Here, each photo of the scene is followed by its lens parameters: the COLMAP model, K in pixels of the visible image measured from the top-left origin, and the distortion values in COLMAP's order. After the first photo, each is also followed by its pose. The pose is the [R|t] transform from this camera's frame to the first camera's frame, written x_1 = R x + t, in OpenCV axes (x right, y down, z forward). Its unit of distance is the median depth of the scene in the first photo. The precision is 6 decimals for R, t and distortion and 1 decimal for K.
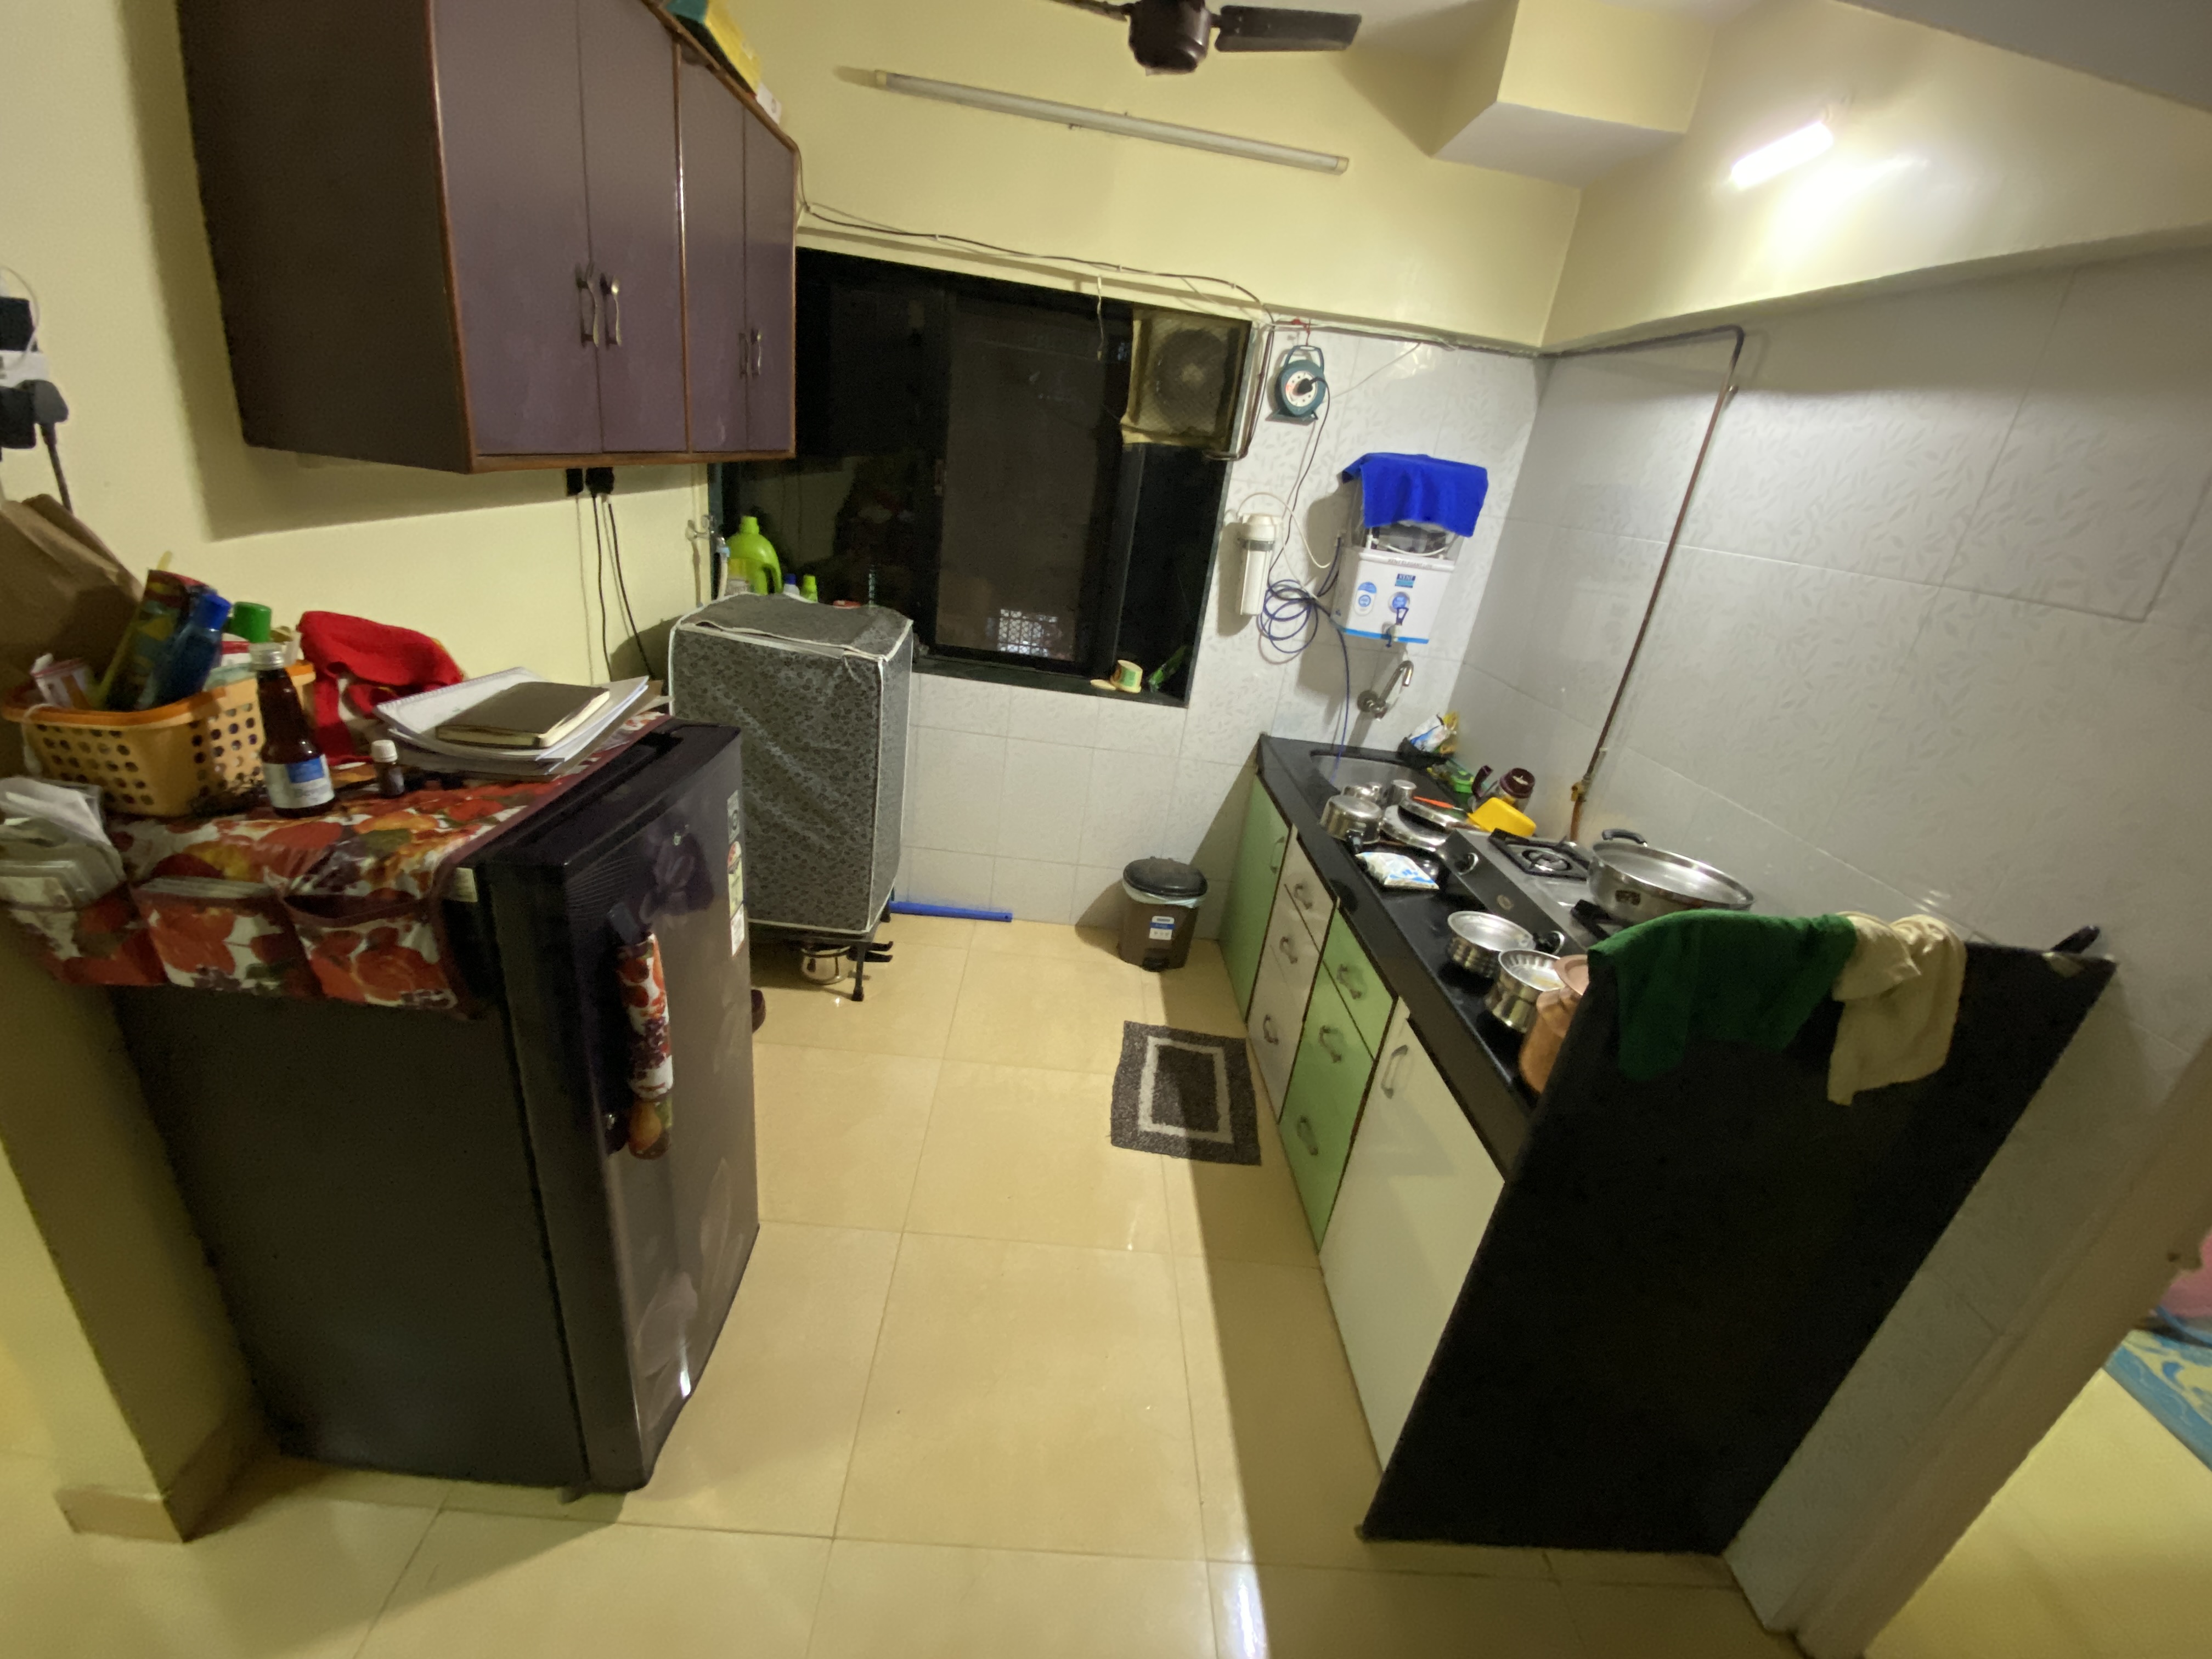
lens RADIAL K [[889.3, 0, 1106.0], [0, 889.3, 829.5], [0, 0, 1]] dist [-0.000316, -0.000053]
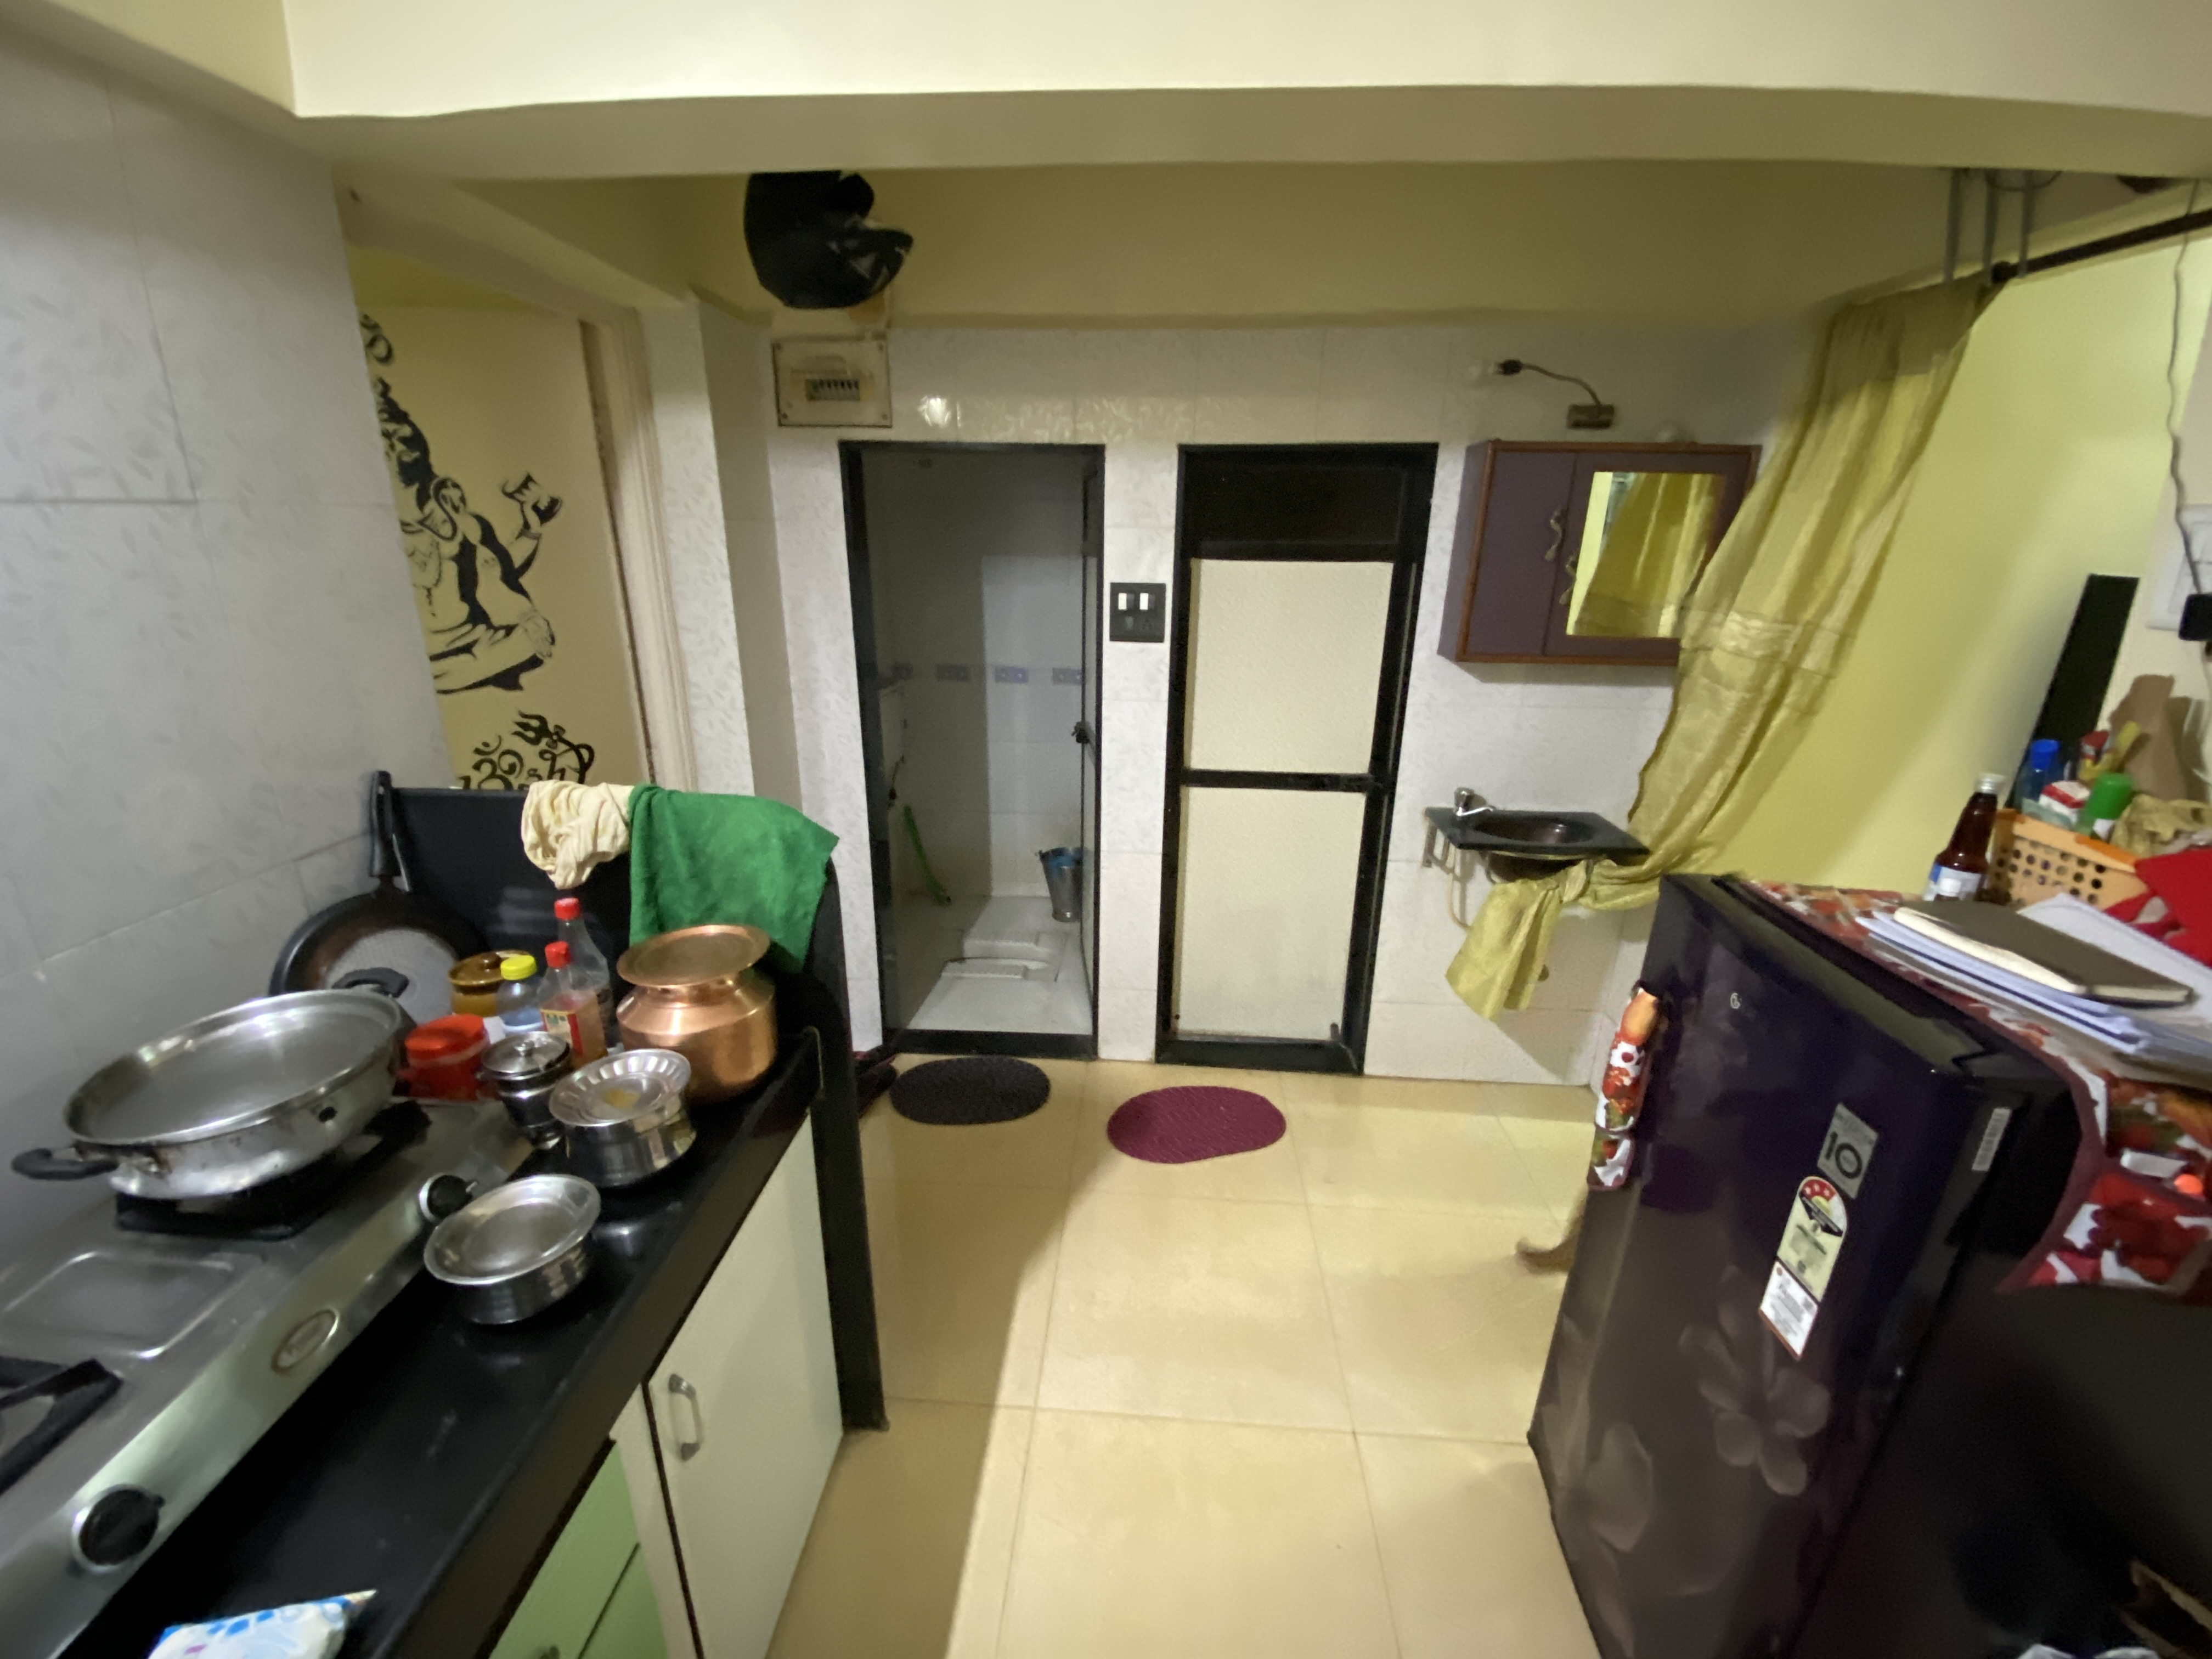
lens RADIAL K [[883.5, 0, 1104.8], [0, 883.5, 778.2], [0, 0, 1]] dist [0.000339, 0.000040]
pose [[-0.982262, -0.177213, 0.061299, 0.104384], [-0.093045, 0.744438, 0.661177, -0.707348], [-0.162803, 0.643745, -0.747722, 1.688605]]
